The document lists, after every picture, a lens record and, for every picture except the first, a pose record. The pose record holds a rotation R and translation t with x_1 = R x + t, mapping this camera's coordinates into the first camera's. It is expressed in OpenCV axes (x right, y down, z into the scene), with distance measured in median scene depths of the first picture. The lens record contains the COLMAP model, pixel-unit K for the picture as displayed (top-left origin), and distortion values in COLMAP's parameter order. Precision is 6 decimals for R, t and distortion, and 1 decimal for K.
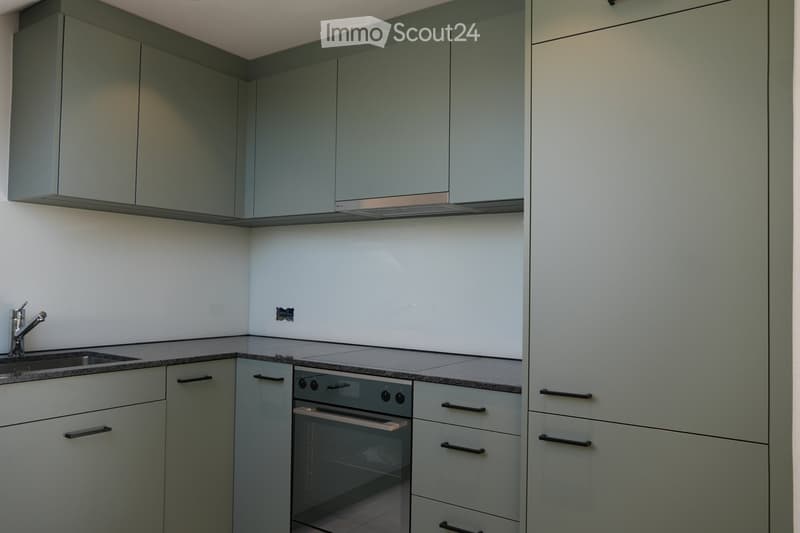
lens RADIAL K [[607.1, 0, 390.5], [0, 607.1, 265.5], [0, 0, 1]] dist [-0.076410, 0.094258]
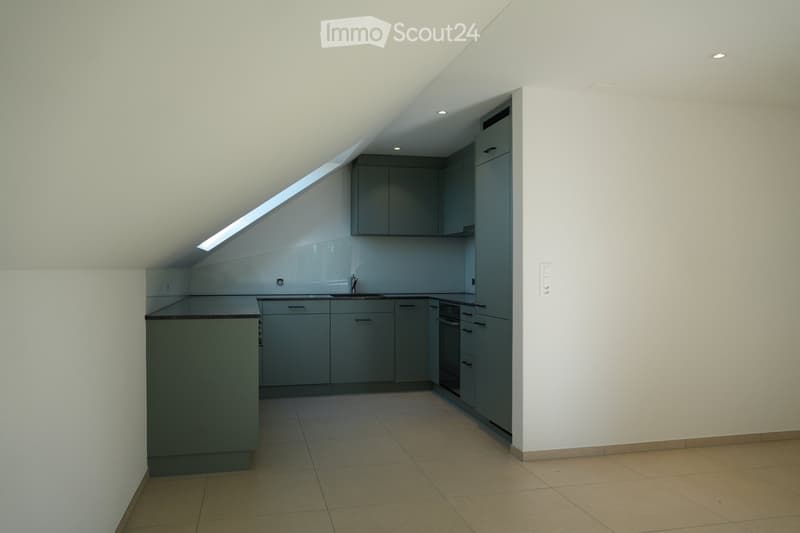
lens RADIAL K [[607.1, 0, 390.5], [0, 607.1, 265.5], [0, 0, 1]] dist [-0.076410, 0.094258]
pose [[0.740017, -0.019294, -0.672311, 1.288544], [0.031732, 0.999477, 0.006245, 0.010519], [0.671839, -0.025955, 0.740242, -0.858319]]
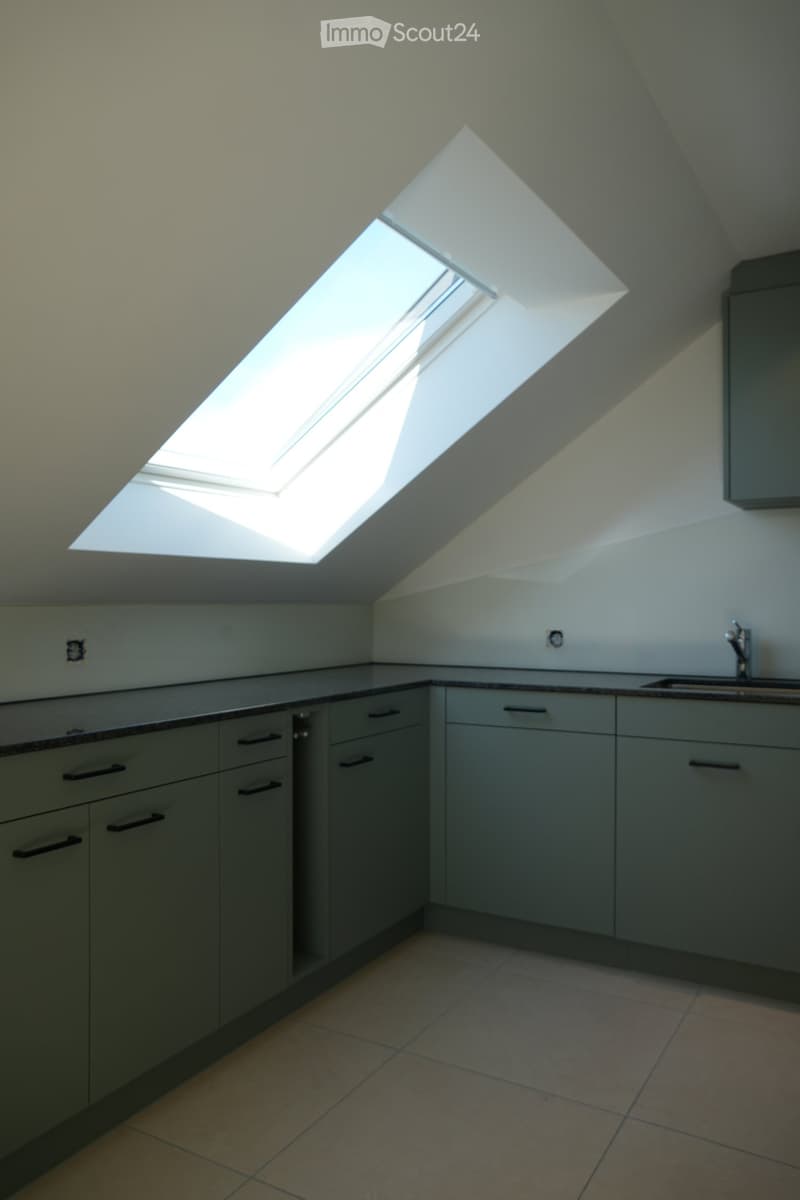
lens RADIAL K [[910.6, 0, 394.9], [0, 910.6, 580.8], [0, 0, 1]] dist [-0.076410, 0.094258]
pose [[0.081699, -0.037601, -0.995947, 0.700156], [0.024774, 0.999056, -0.035686, 0.033333], [0.996349, -0.021758, 0.082554, 0.368496]]
